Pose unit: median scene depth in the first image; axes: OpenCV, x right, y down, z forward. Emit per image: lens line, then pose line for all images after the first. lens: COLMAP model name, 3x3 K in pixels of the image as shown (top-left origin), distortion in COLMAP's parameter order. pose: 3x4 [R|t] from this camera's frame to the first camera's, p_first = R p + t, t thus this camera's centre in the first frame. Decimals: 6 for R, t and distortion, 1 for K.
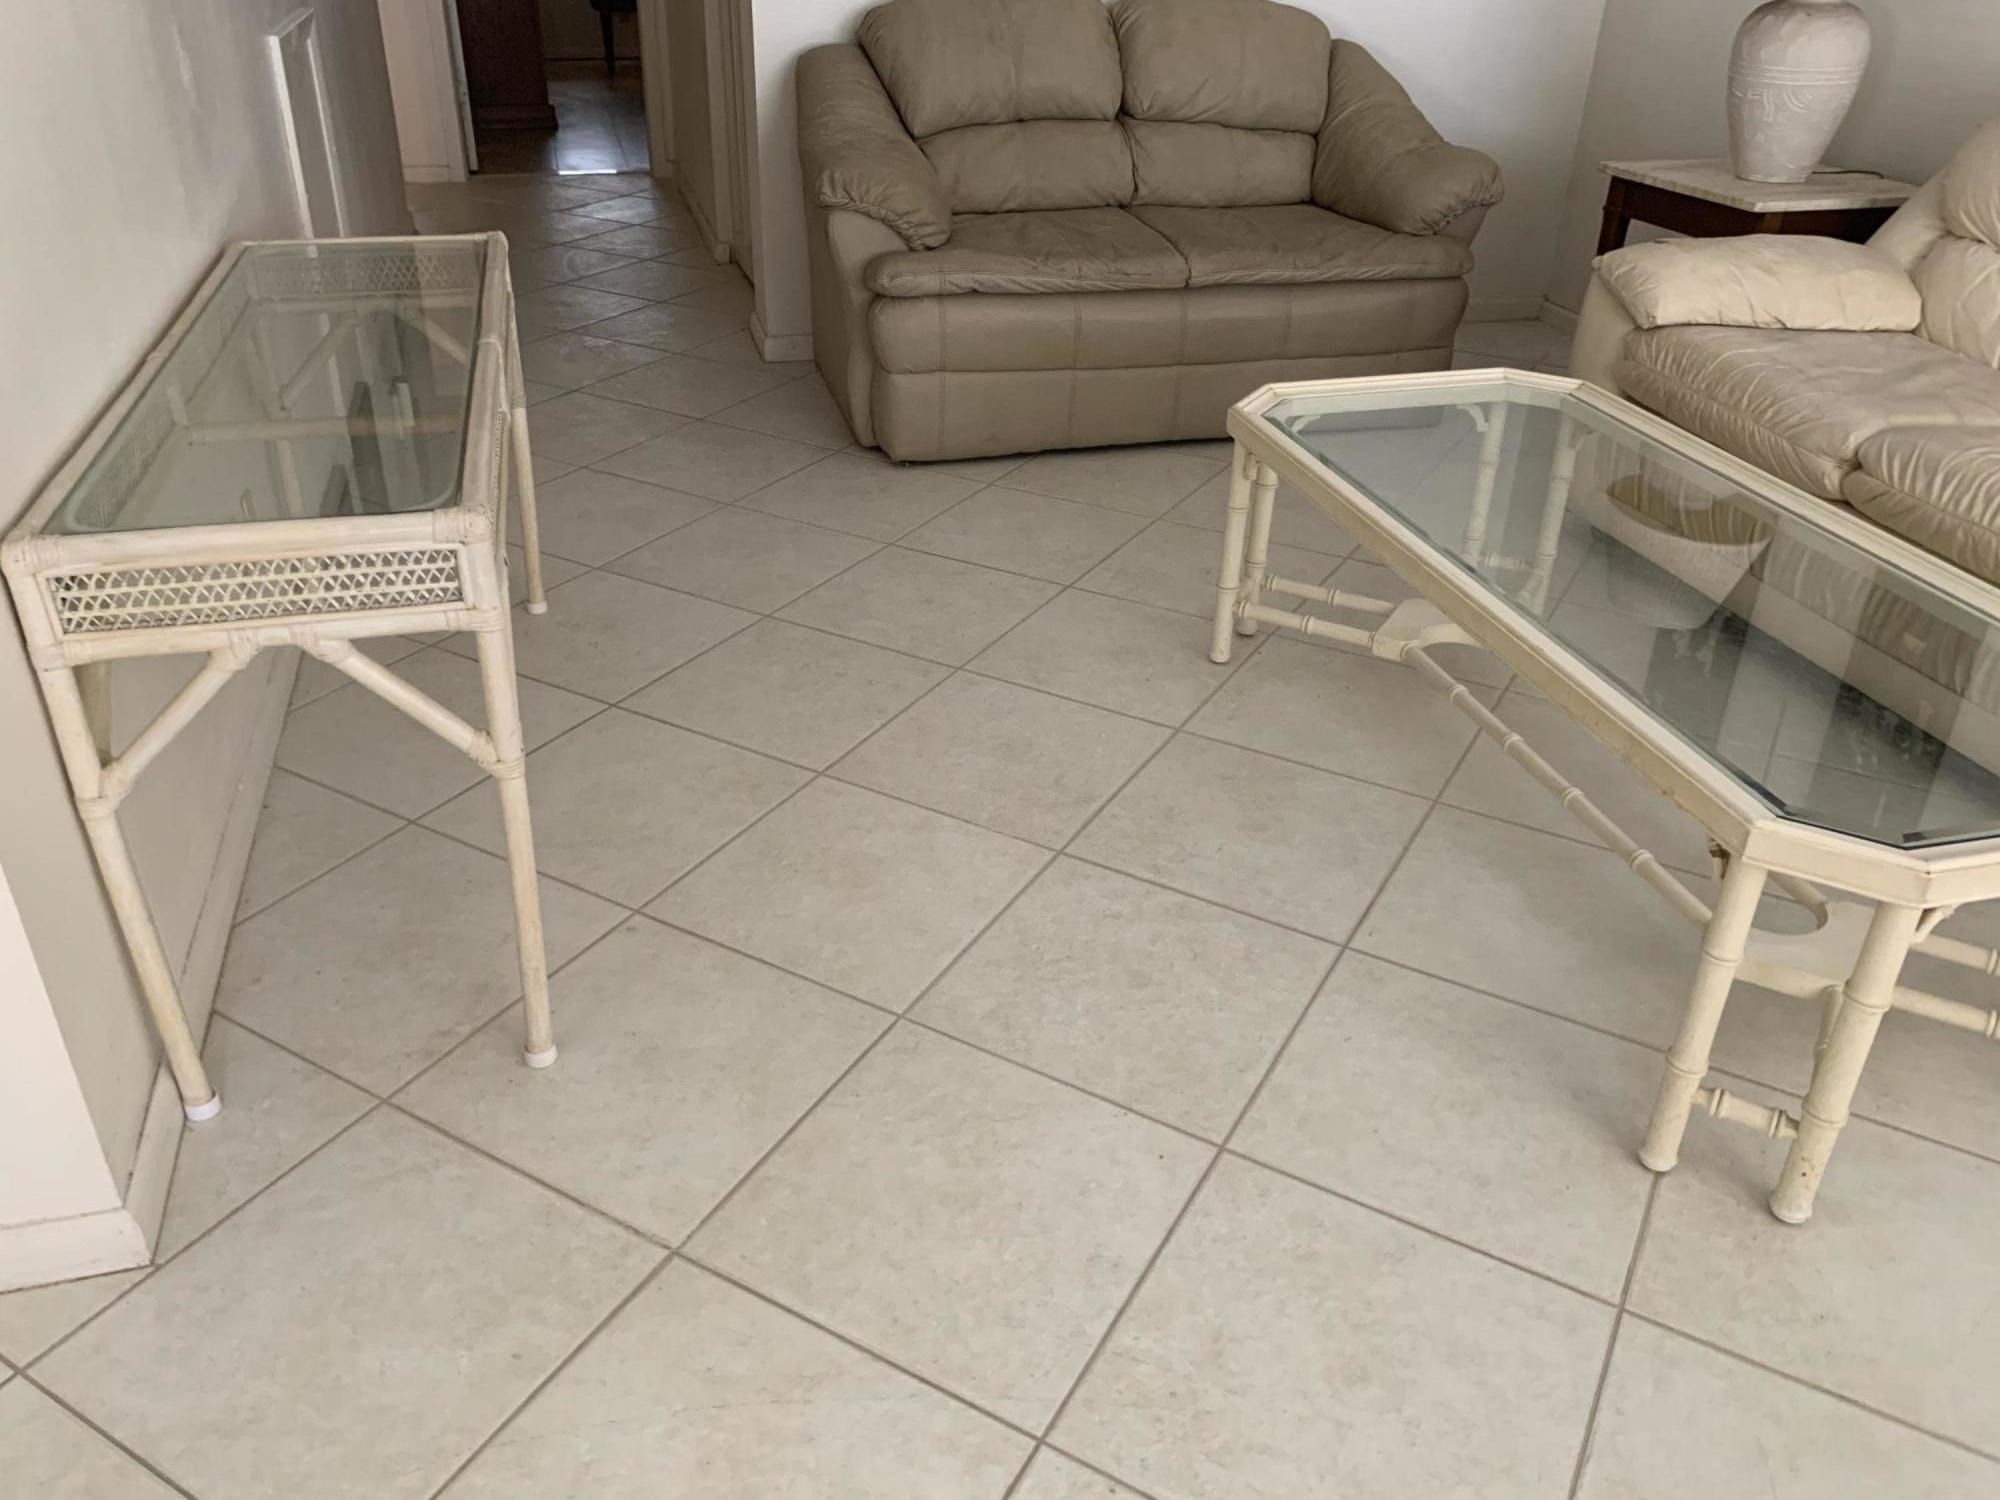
lens RADIAL K [[1526.0, 0, 985.8], [0, 1526.0, 749.5], [0, 0, 1]] dist [0.025827, -0.031834]
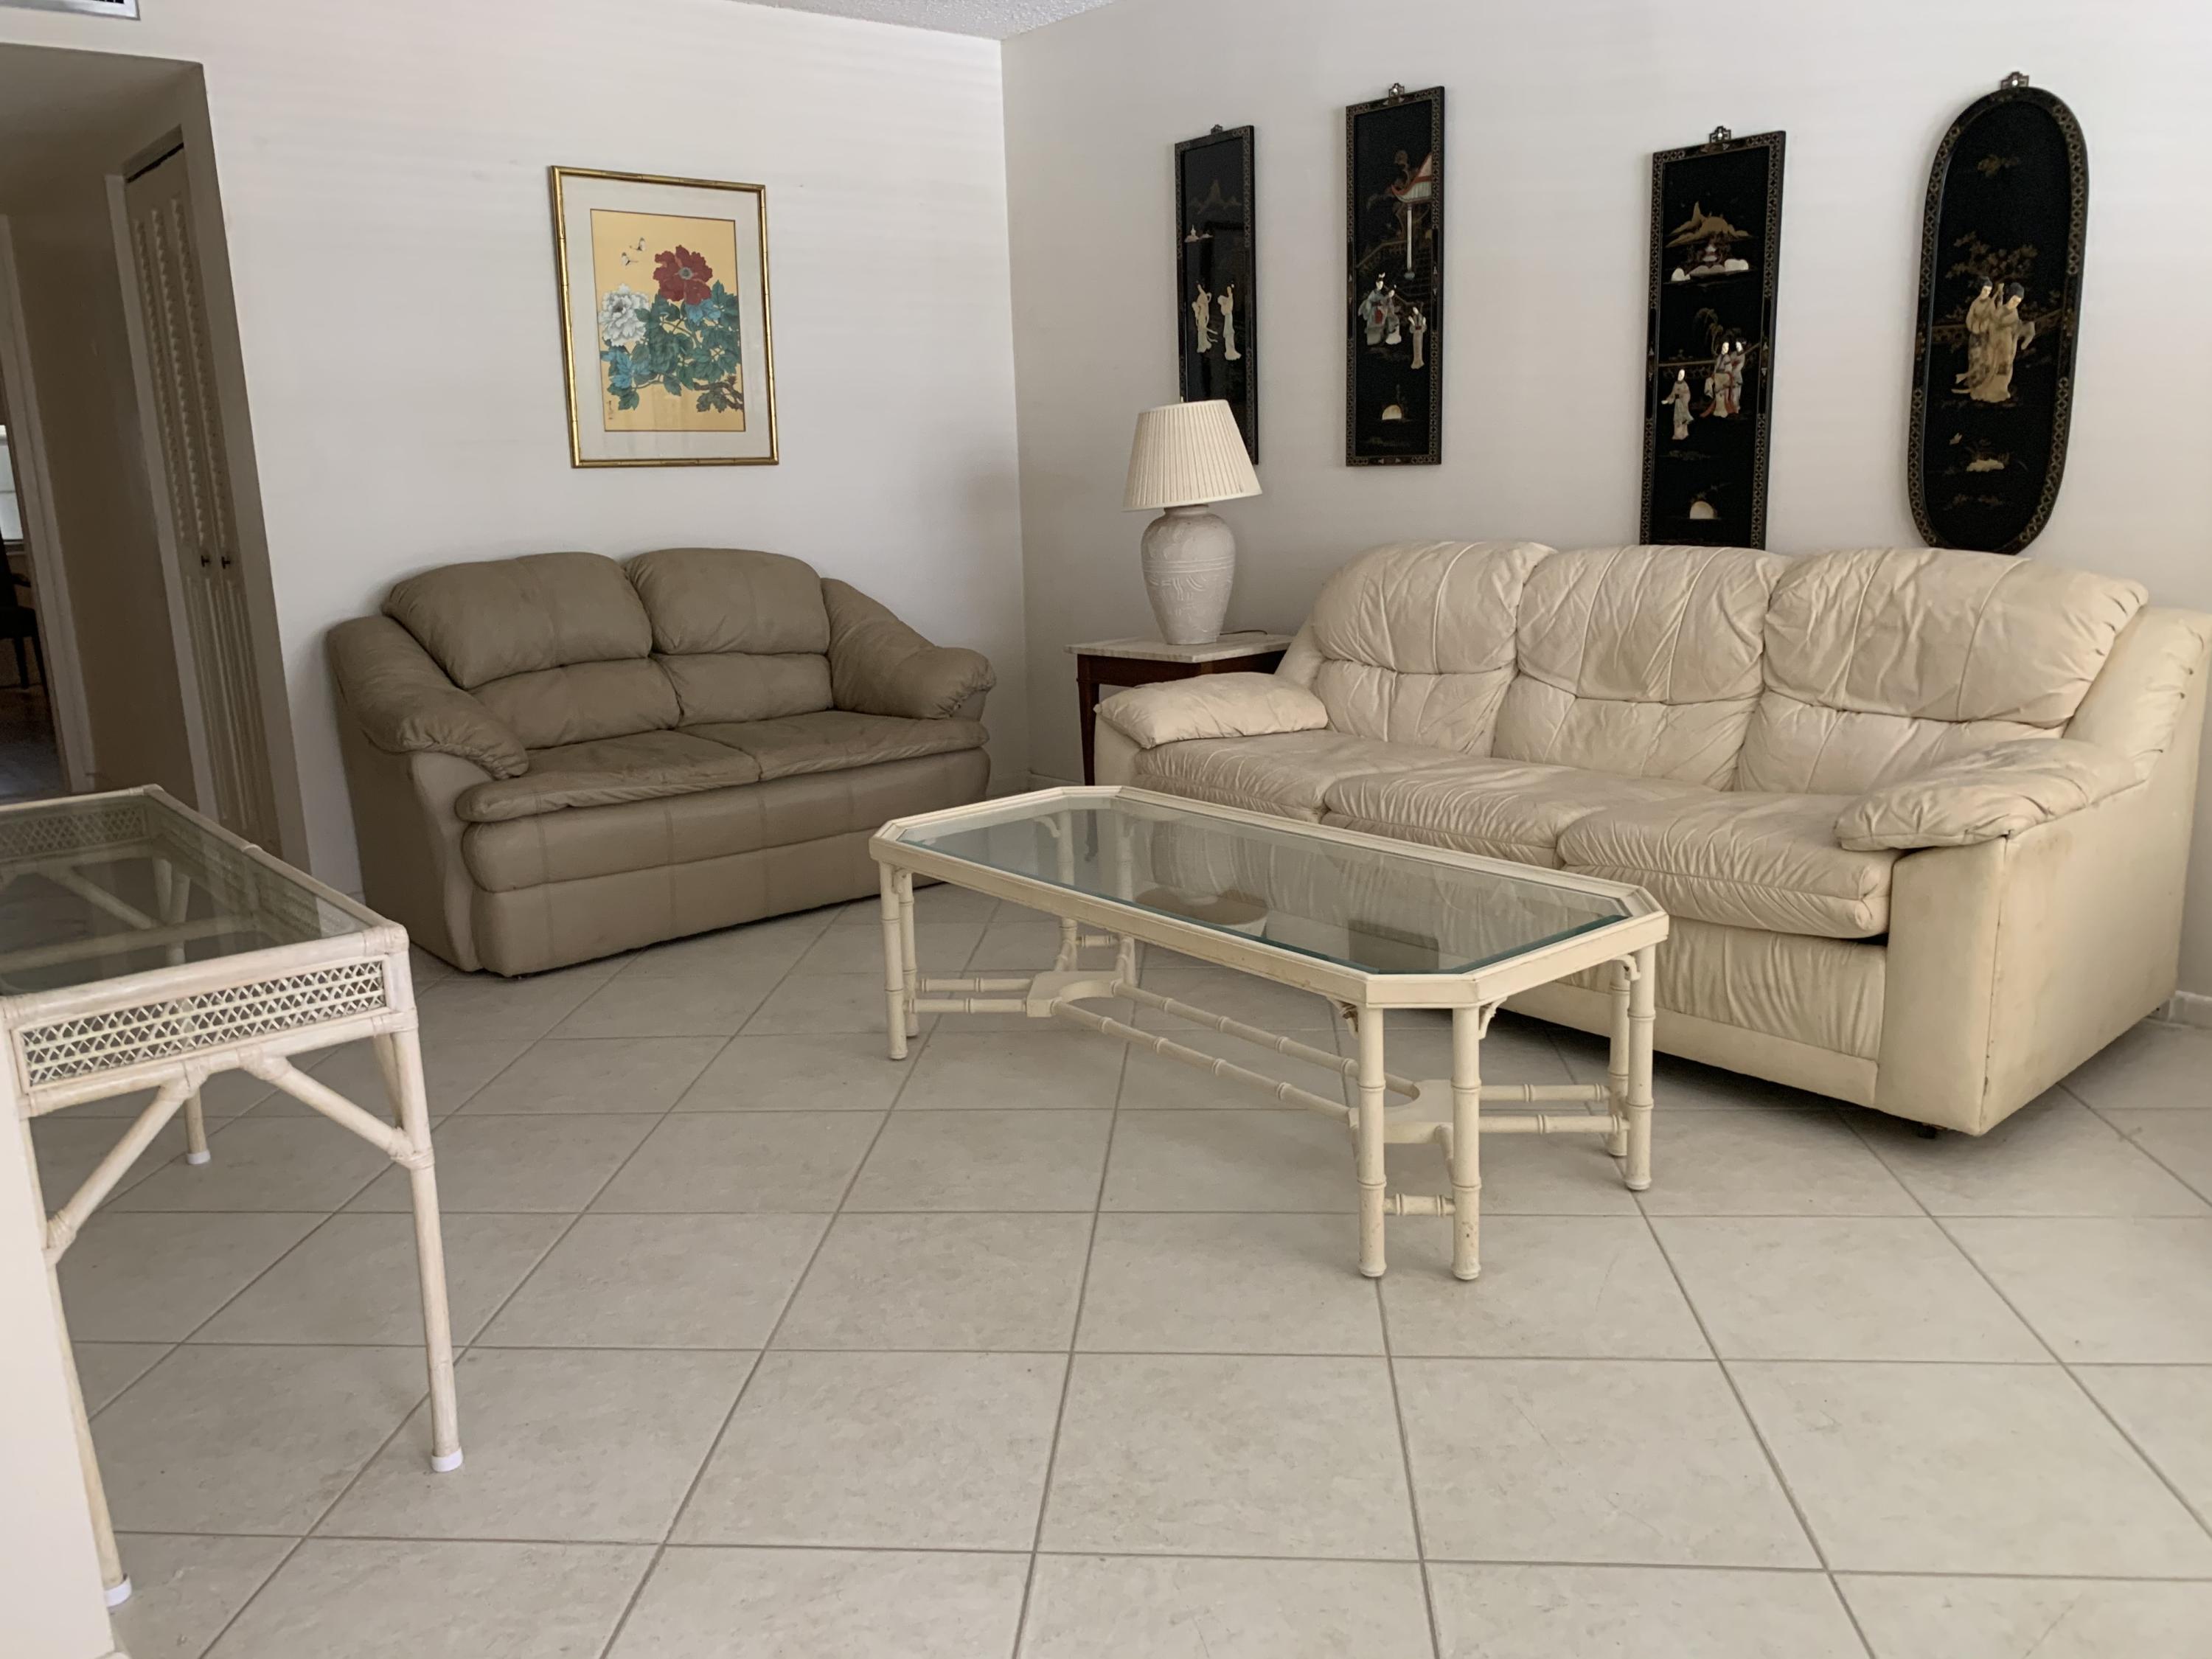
lens RADIAL K [[1687.7, 0, 1098.0], [0, 1687.7, 806.2], [0, 0, 1]] dist [0.025827, -0.031834]
pose [[0.902421, -0.135812, 0.408891, -0.215077], [0.258491, 0.929912, -0.261622, 0.144346], [-0.344701, 0.341788, 0.874278, -0.224434]]
